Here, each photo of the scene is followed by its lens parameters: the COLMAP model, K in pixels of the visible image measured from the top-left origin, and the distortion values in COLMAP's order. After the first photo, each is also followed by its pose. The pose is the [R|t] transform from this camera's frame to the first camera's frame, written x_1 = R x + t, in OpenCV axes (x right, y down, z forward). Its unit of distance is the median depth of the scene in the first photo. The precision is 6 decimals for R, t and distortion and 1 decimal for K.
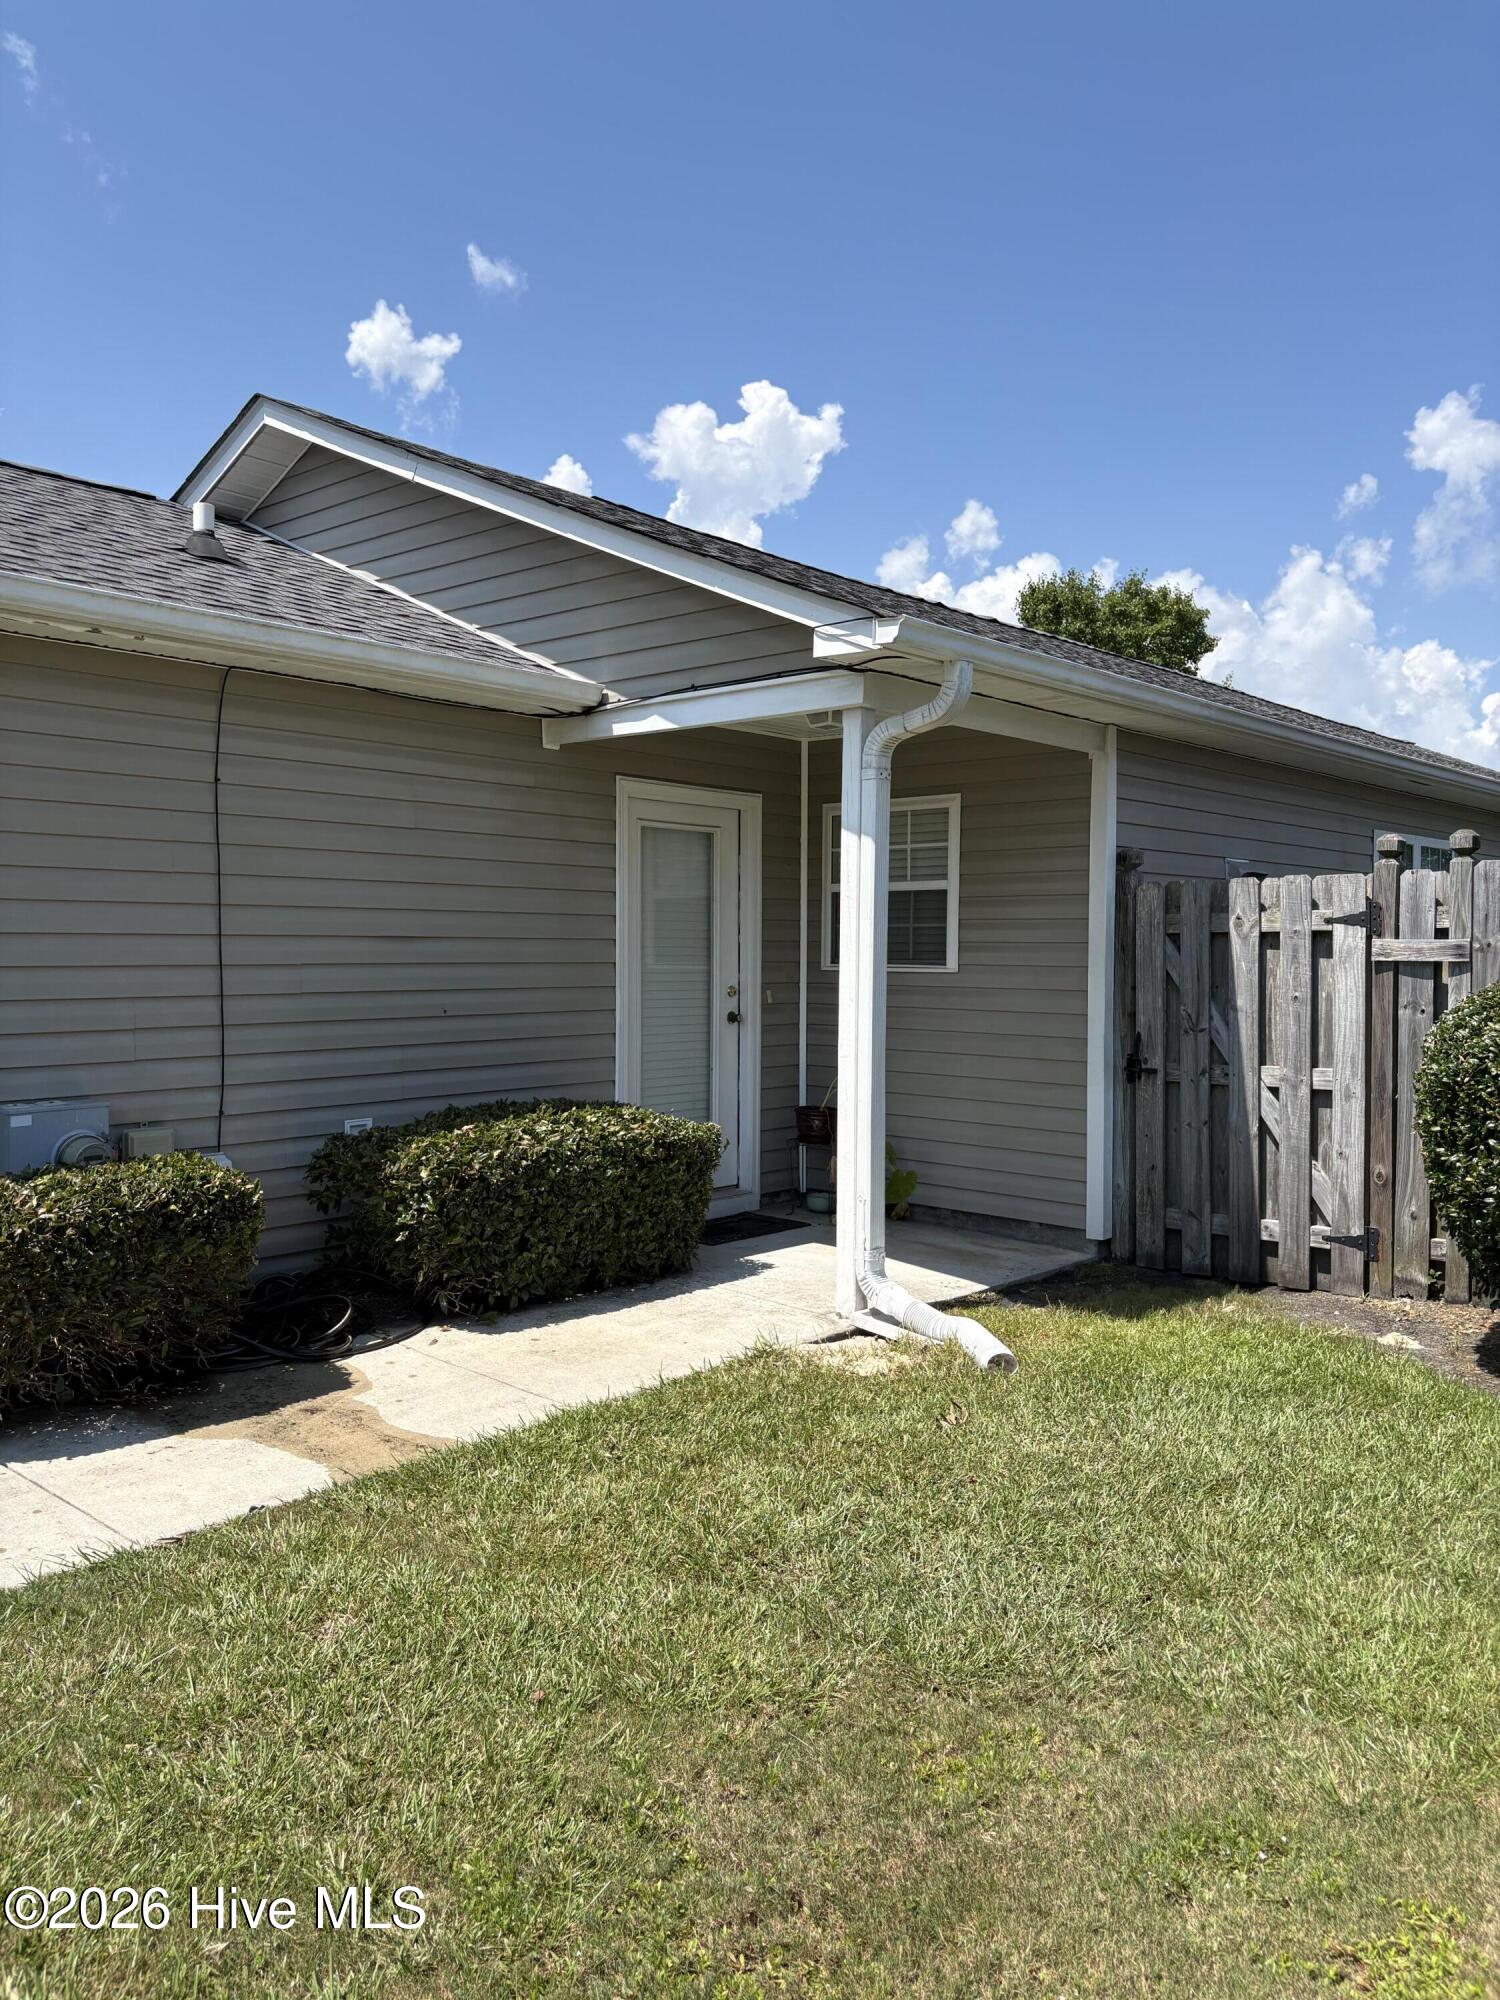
lens RADIAL K [[1529.4, 0, 782.1], [0, 1529.4, 1004.3], [0, 0, 1]] dist [0.026056, 0.000283]
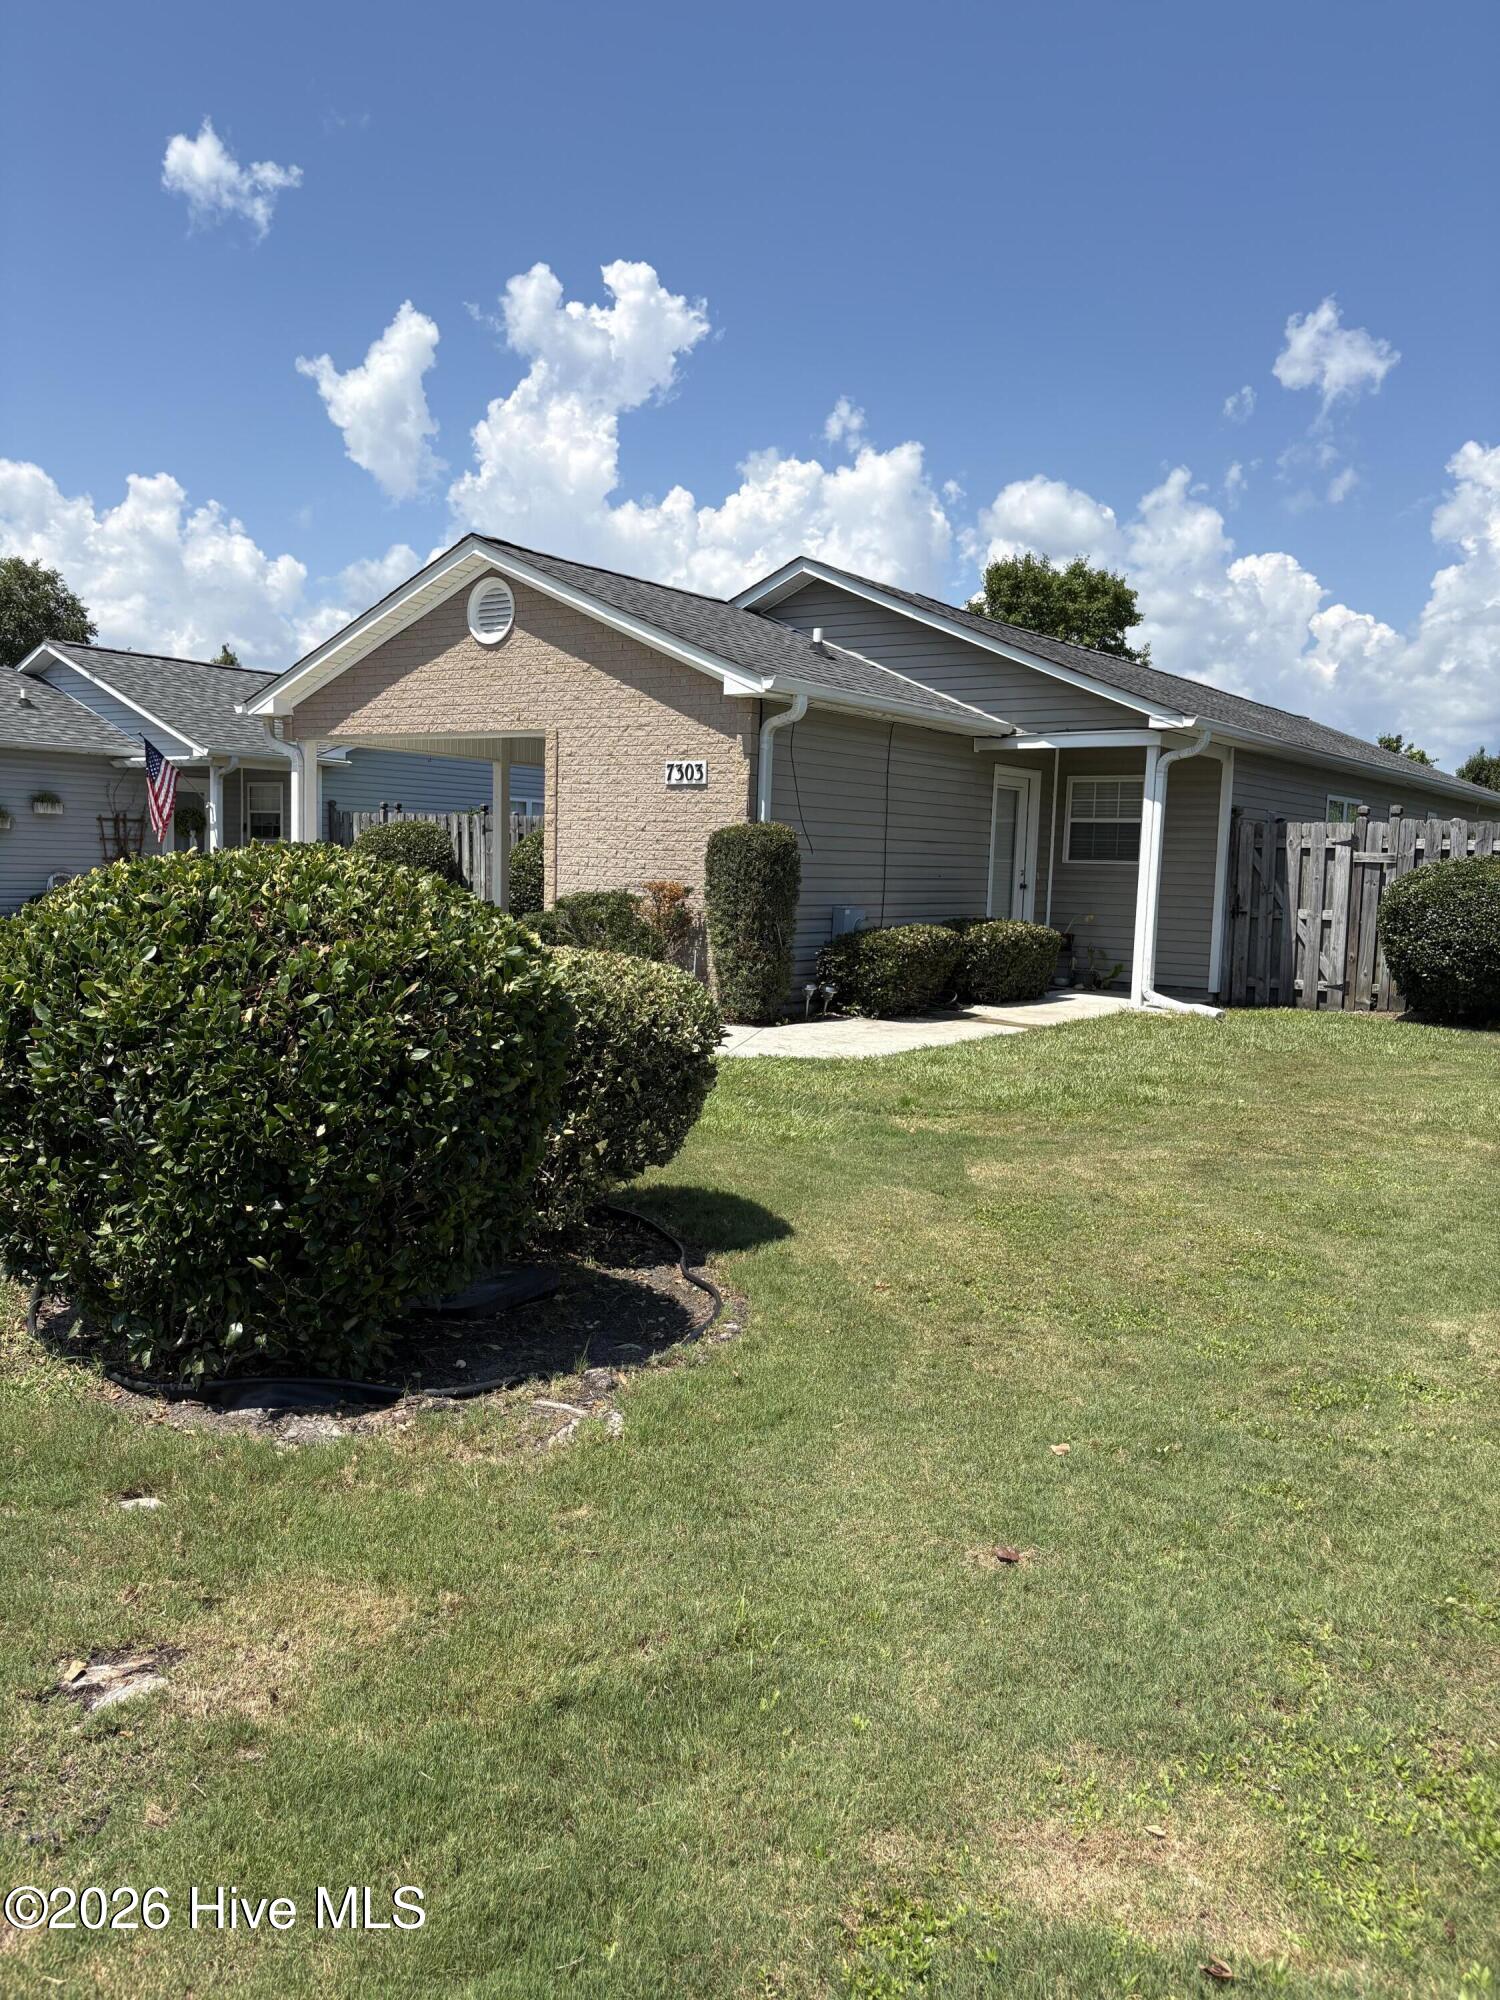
lens RADIAL K [[1545.5, 0, 754.5], [0, 1545.5, 1046.1], [0, 0, 1]] dist [0.016030, -0.001316]
pose [[0.995367, 0.011499, 0.095458, -0.674119], [-0.019287, 0.996522, 0.081067, 0.070614], [-0.094193, -0.082532, 0.992127, -1.144169]]
